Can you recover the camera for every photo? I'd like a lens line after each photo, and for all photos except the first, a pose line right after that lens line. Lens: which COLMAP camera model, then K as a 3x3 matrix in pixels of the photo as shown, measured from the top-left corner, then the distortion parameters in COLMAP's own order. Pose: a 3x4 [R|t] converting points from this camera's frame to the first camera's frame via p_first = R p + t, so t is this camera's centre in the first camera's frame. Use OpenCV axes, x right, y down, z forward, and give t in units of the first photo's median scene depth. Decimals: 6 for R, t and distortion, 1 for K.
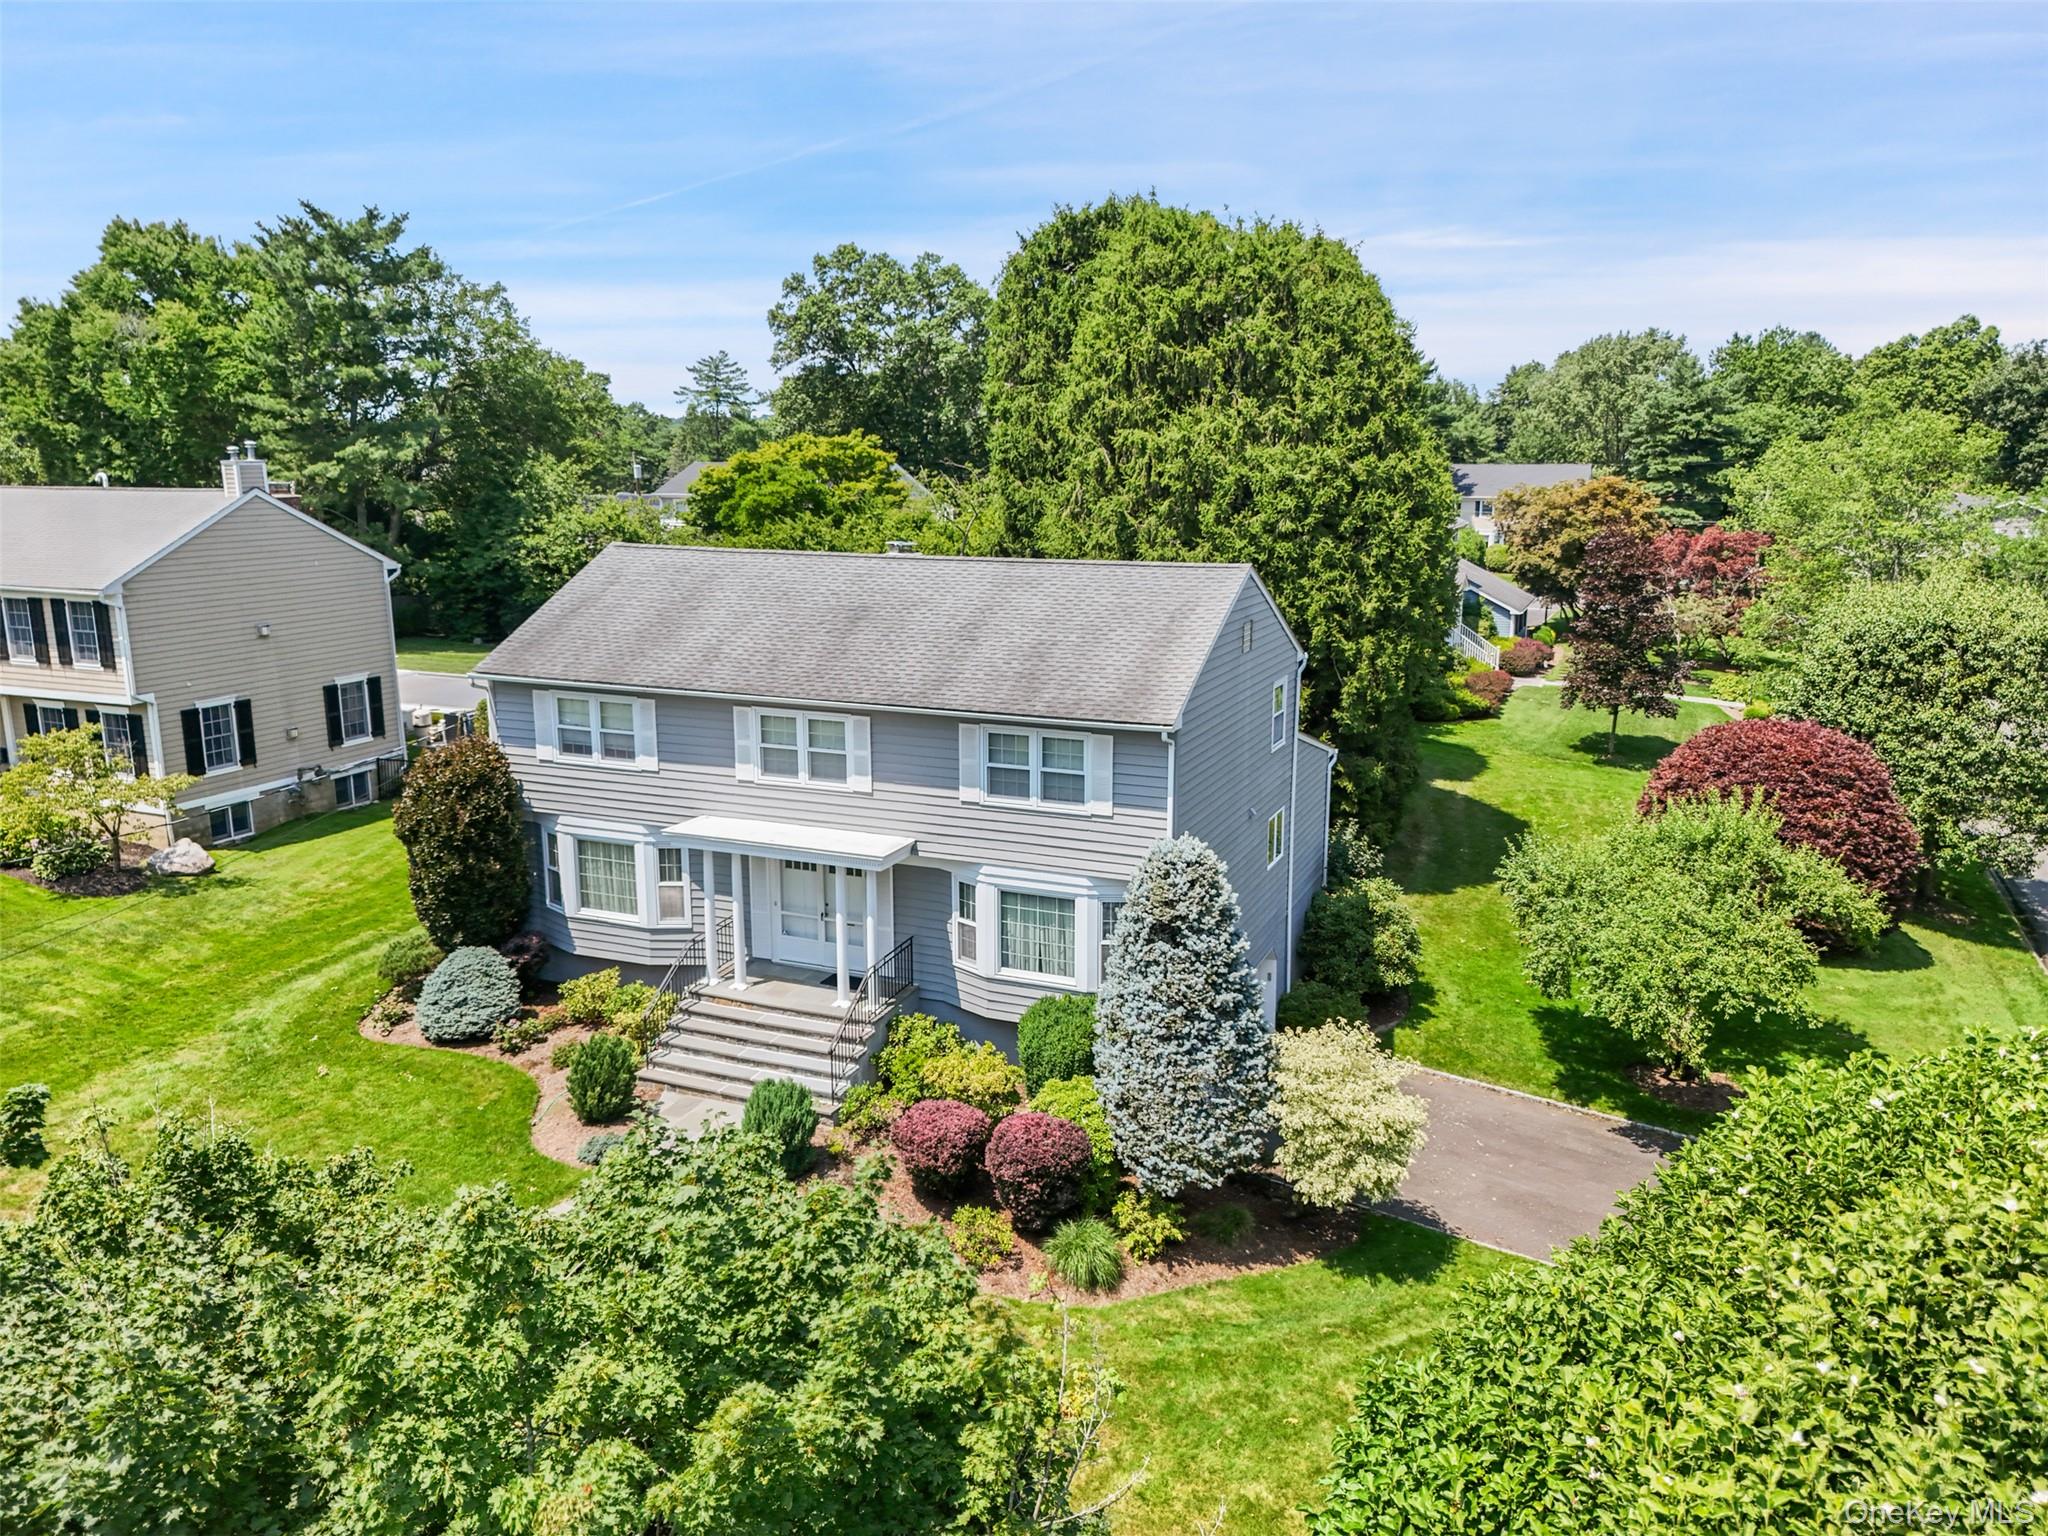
lens RADIAL K [[1507.0, 0, 1024.0], [0, 1507.0, 768.0], [0, 0, 1]] dist [0.069759, -0.062298]
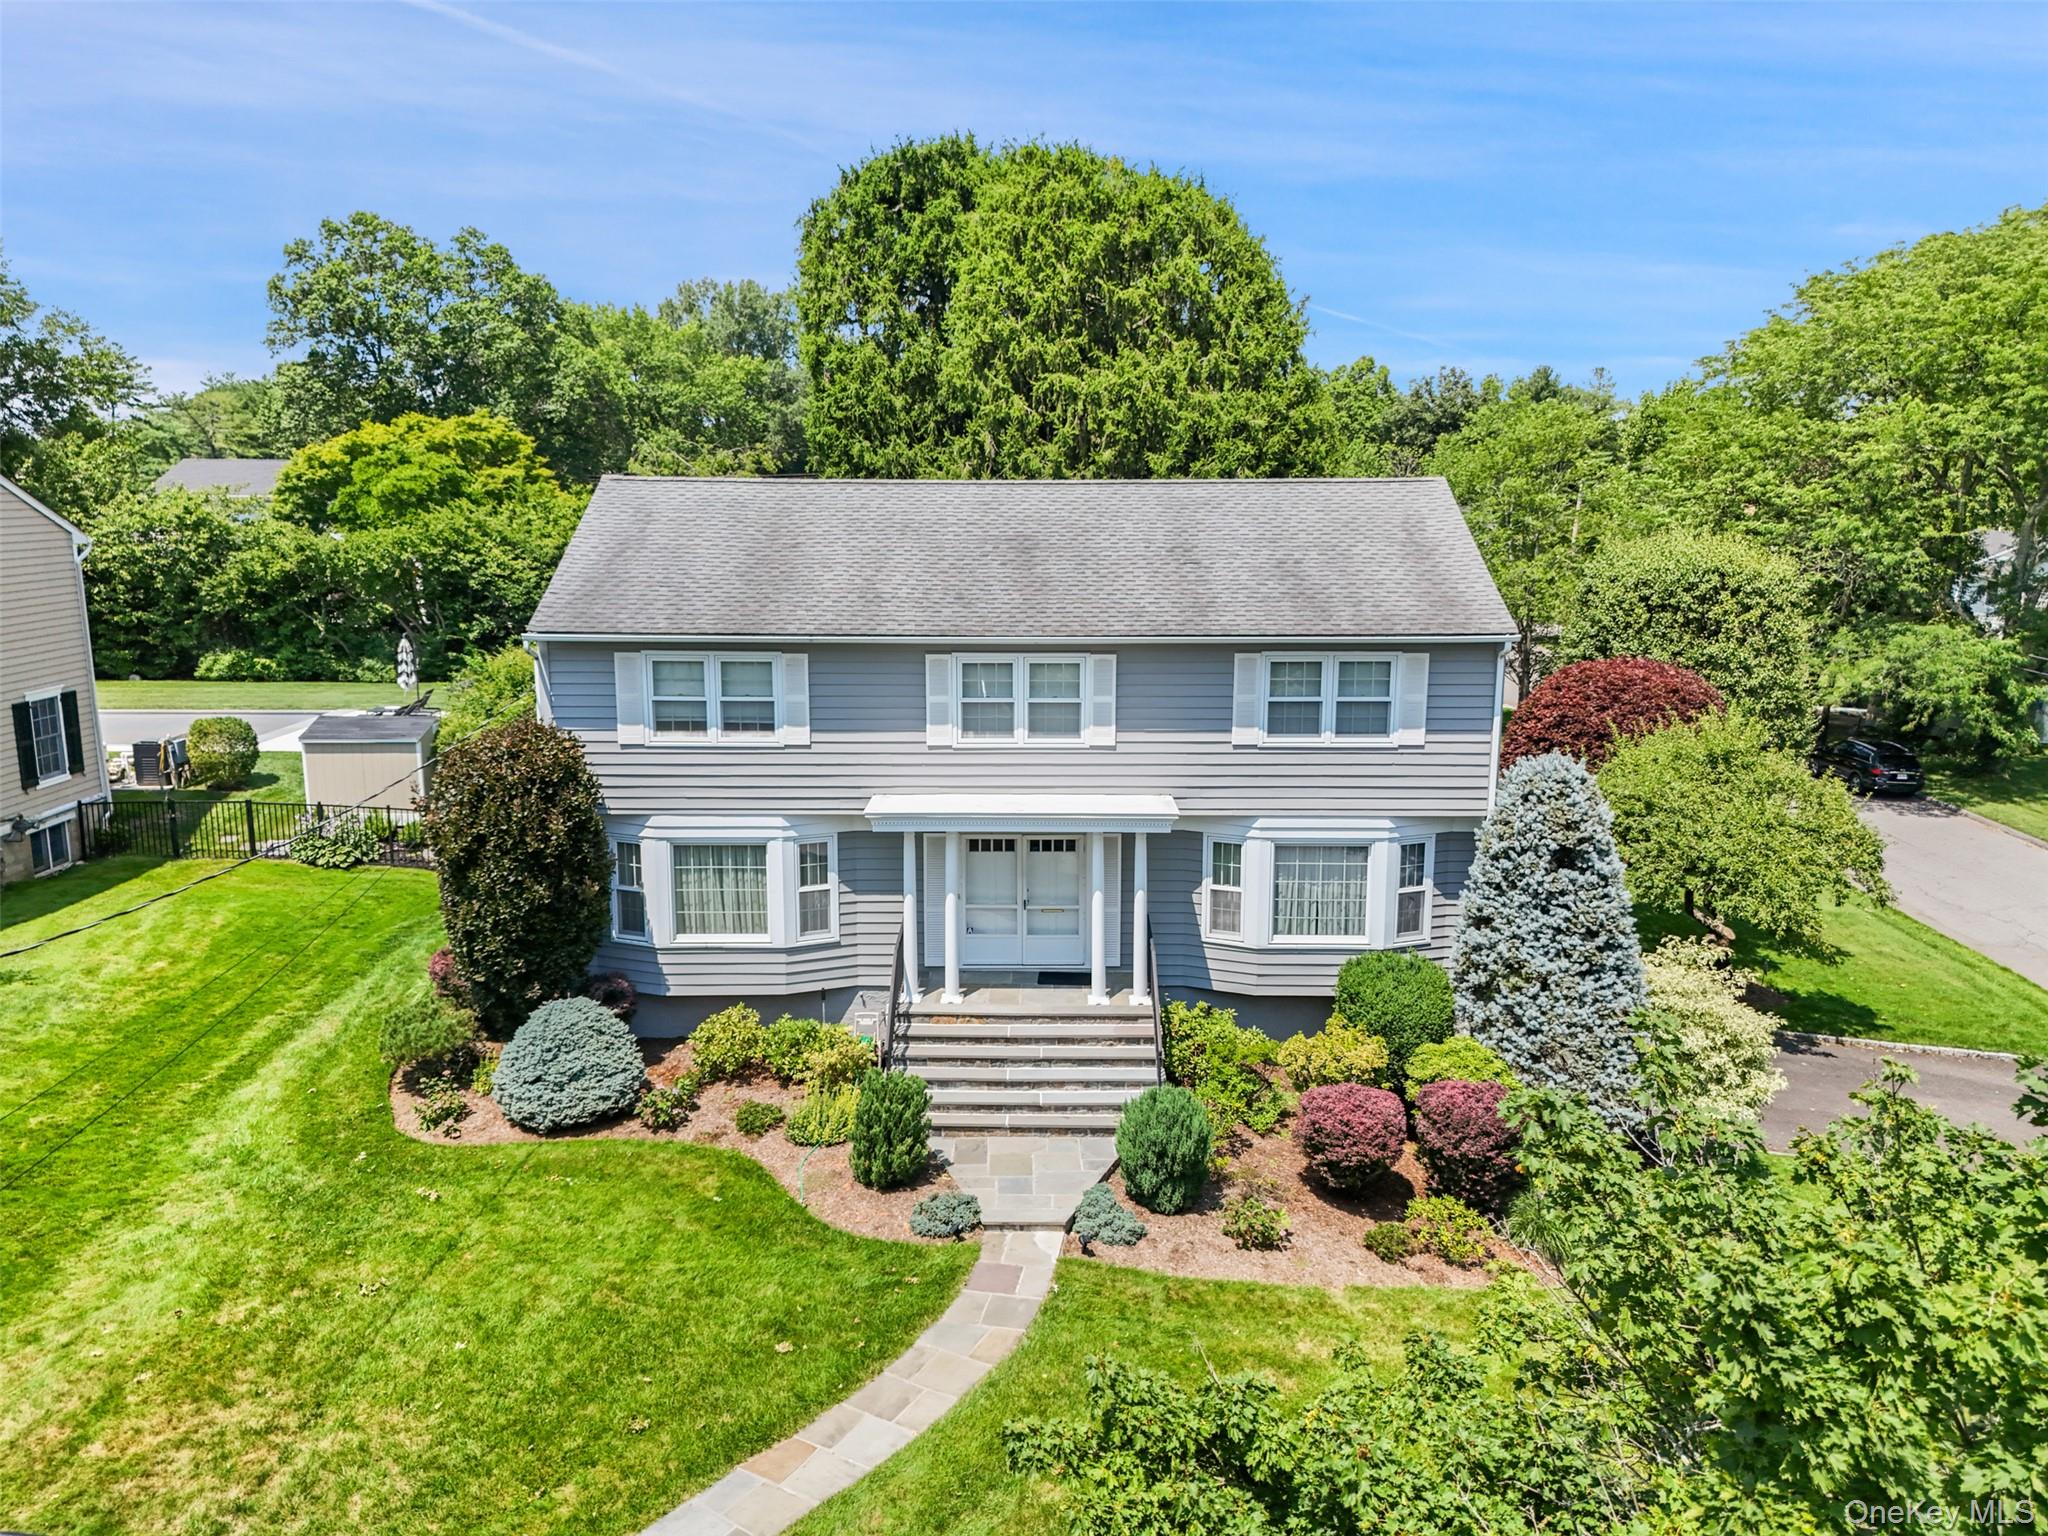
lens RADIAL K [[1507.0, 0, 1024.0], [0, 1507.0, 768.0], [0, 0, 1]] dist [0.069759, -0.062298]
pose [[0.921060, -0.071121, 0.382870, -0.426502], [0.080457, 0.996723, -0.008405, 0.028855], [-0.381018, 0.038546, 0.923764, 0.221582]]
